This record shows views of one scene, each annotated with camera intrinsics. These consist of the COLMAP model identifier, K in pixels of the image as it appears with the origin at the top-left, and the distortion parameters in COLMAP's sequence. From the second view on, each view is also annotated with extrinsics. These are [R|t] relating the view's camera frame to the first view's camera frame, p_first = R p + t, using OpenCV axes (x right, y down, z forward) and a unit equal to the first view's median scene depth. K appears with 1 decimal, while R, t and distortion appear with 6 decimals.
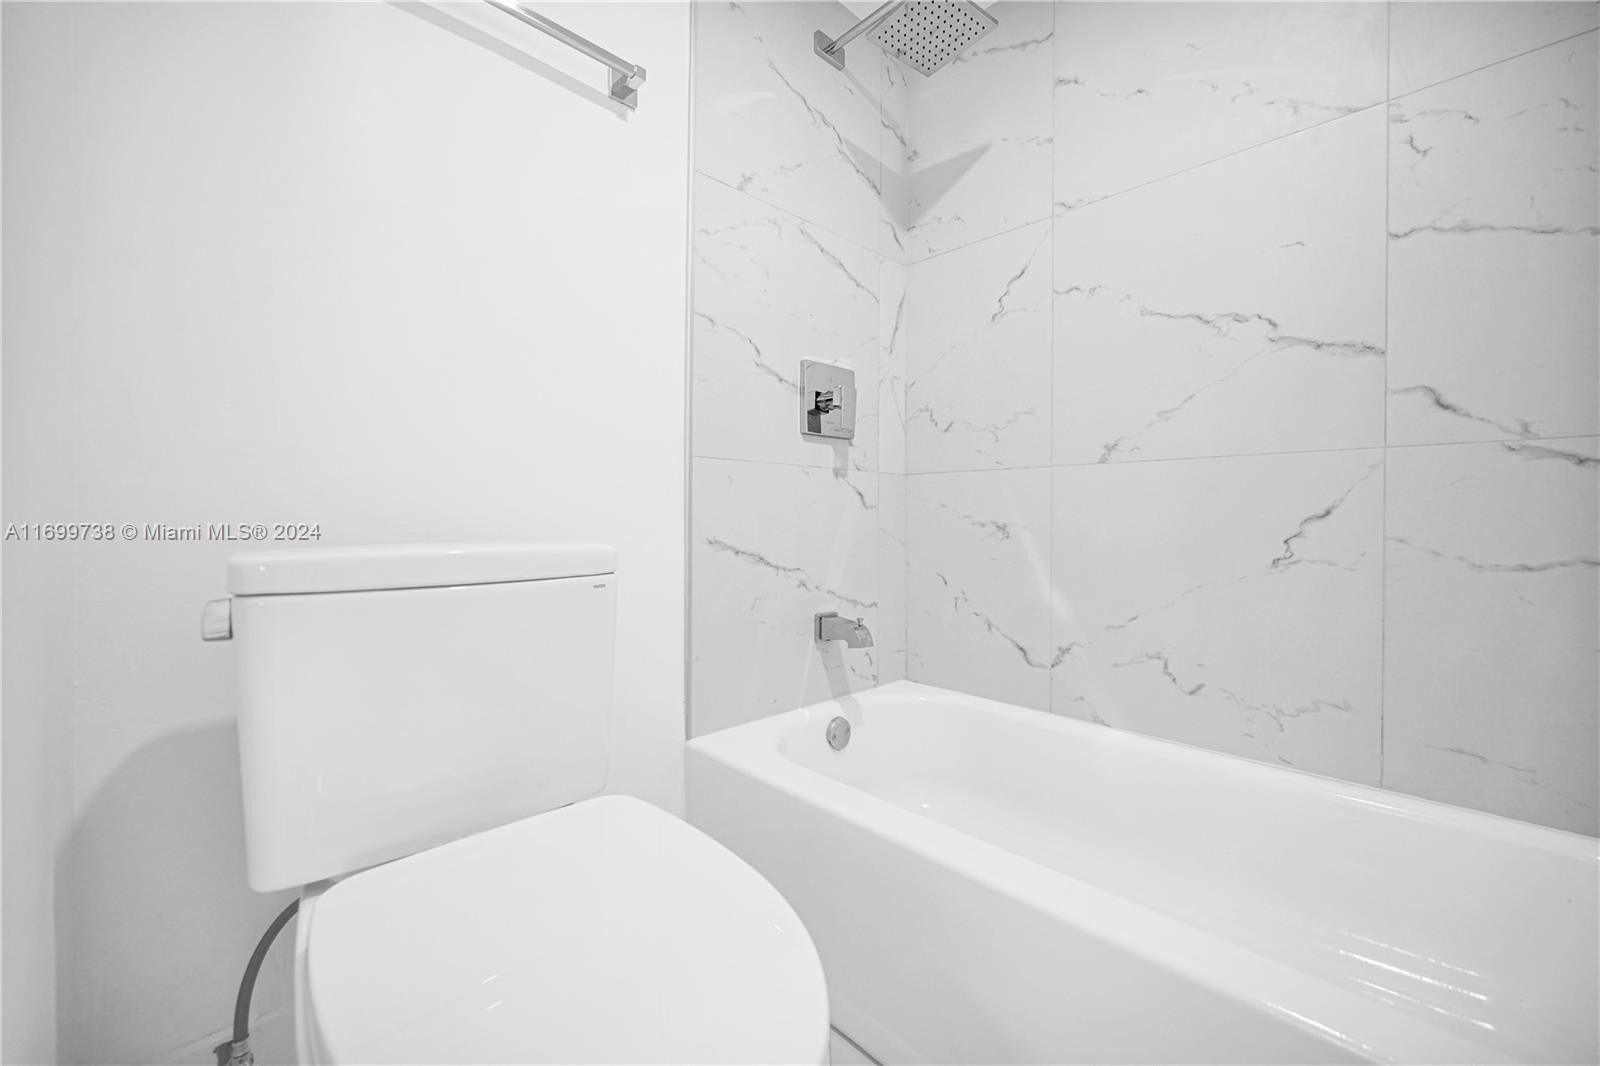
lens RADIAL K [[657.8, 0, 843.3], [0, 657.8, 526.6], [0, 0, 1]] dist [-0.000962, -0.000332]
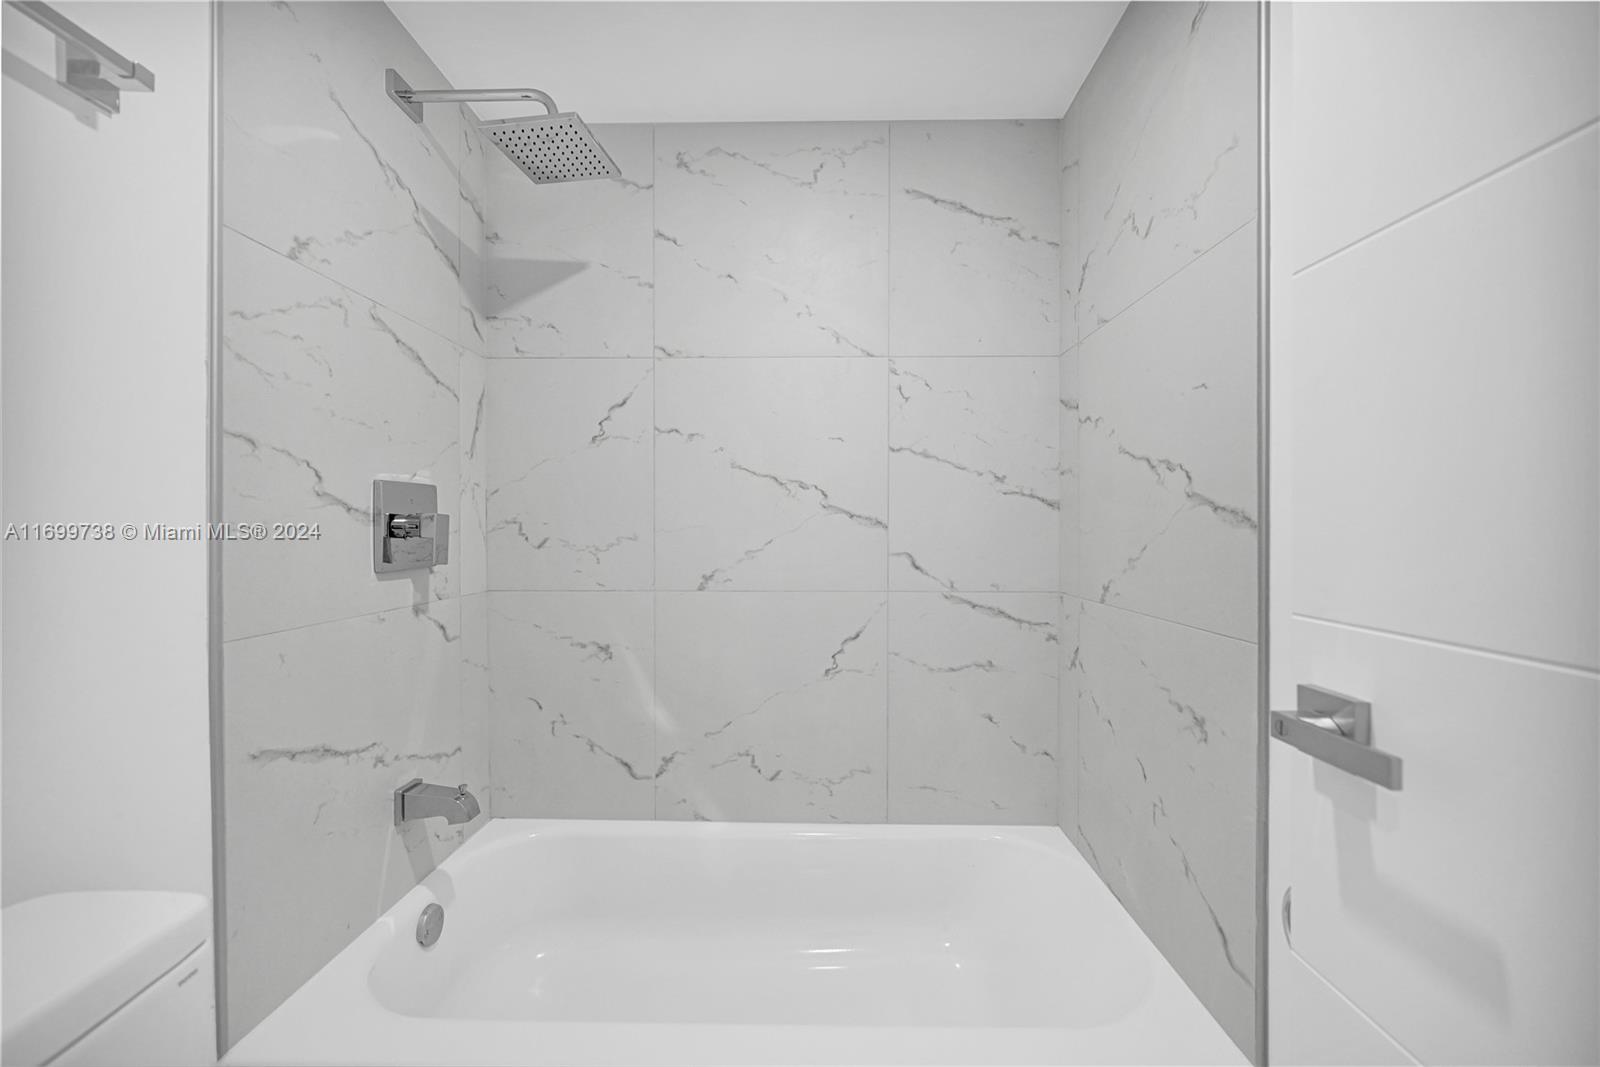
lens RADIAL K [[629.1, 0, 779.6], [0, 629.1, 488.3], [0, 0, 1]] dist [-0.000970, -0.000190]
pose [[0.714284, 0.003157, 0.699849, -0.251332], [-0.008664, 0.999953, 0.004332, -0.254040], [-0.699802, -0.009158, 0.714278, 0.106695]]
